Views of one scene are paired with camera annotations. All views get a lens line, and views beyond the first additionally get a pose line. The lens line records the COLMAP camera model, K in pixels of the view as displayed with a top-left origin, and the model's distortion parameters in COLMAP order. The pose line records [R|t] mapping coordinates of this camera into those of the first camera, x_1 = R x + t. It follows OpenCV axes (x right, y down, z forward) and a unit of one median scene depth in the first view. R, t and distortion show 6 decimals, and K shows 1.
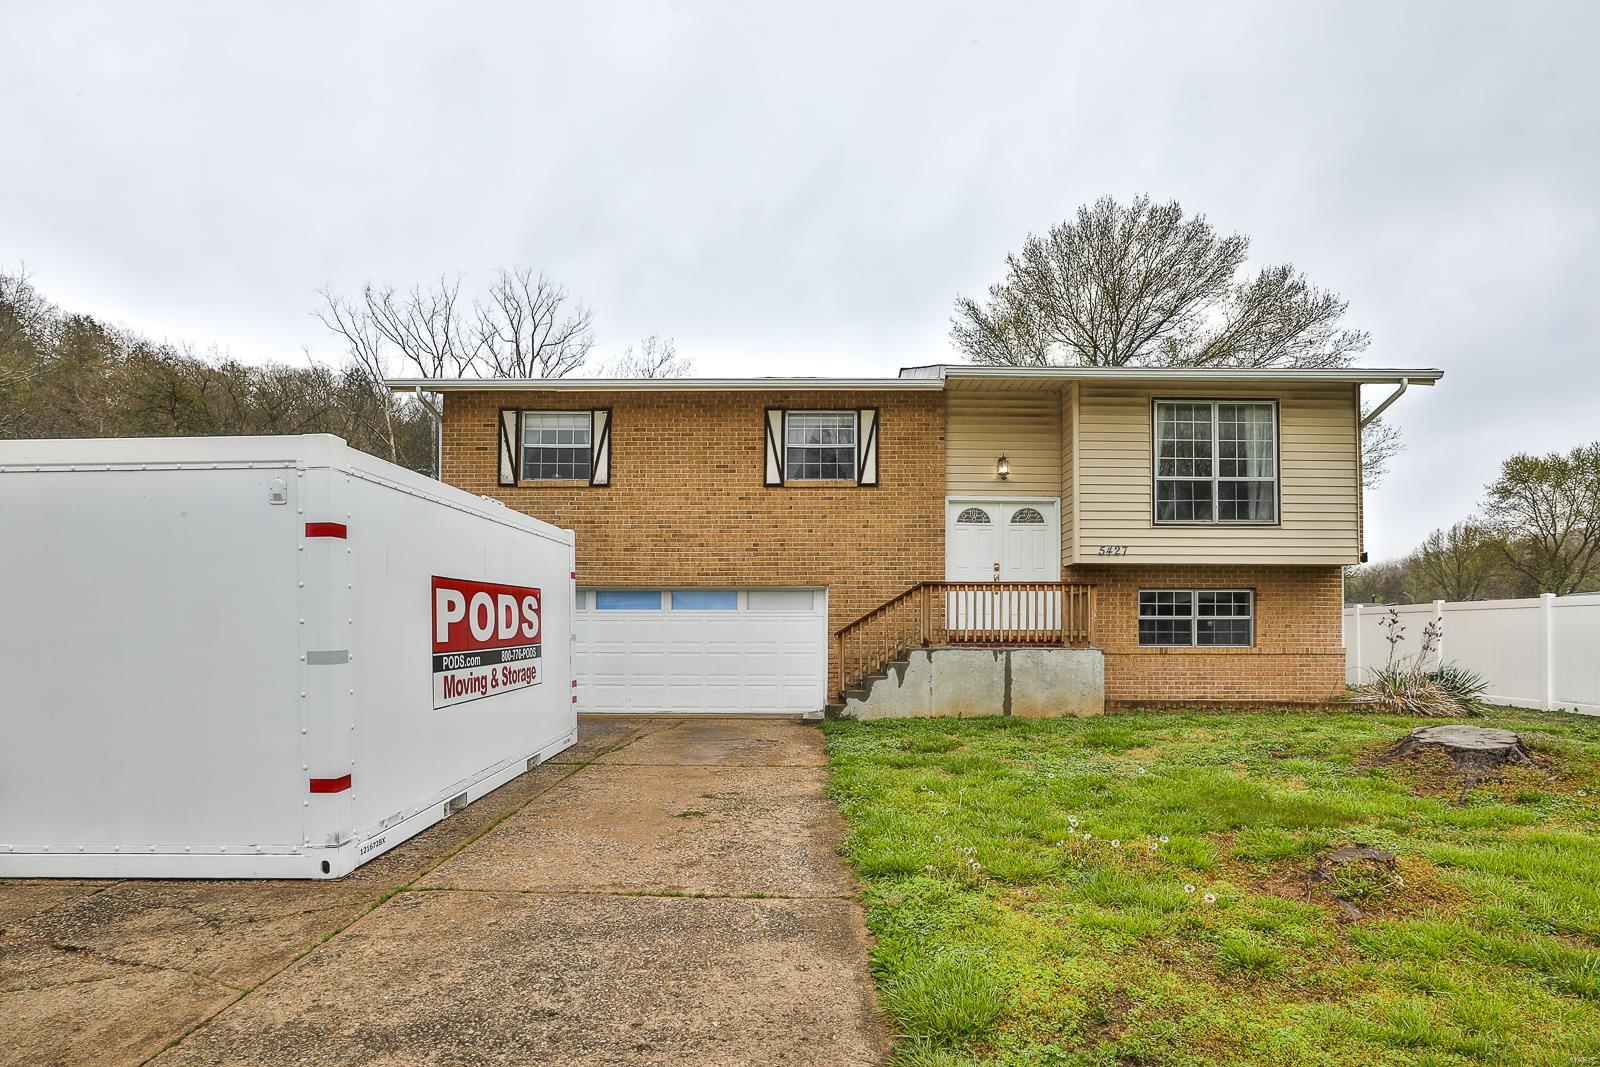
lens RADIAL K [[804.7, 0, 805.7], [0, 804.7, 597.6], [0, 0, 1]] dist [-0.018466, -0.000424]
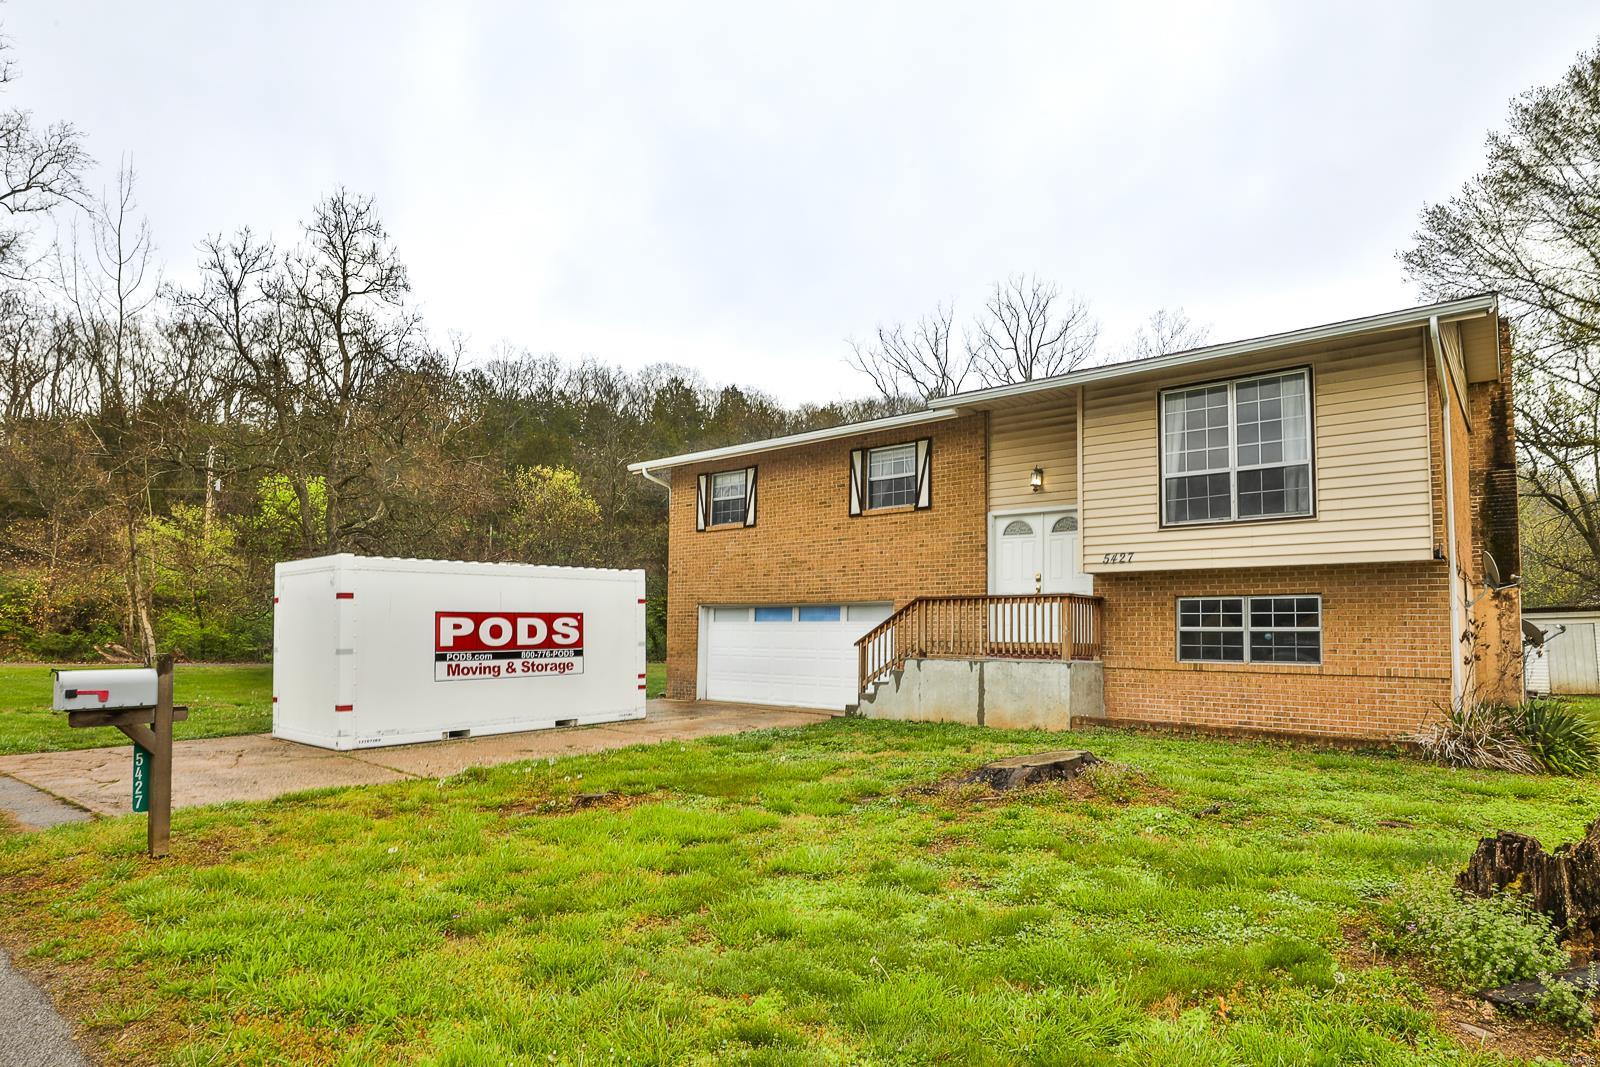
lens RADIAL K [[882.1, 0, 800.0], [0, 882.1, 533.5], [0, 0, 1]] dist [-0.003885, 0.000363]
pose [[0.761332, -0.068892, -0.644692, 0.735234], [0.021280, 0.996458, -0.081352, -0.010553], [0.648013, 0.048217, 0.760101, -0.028634]]
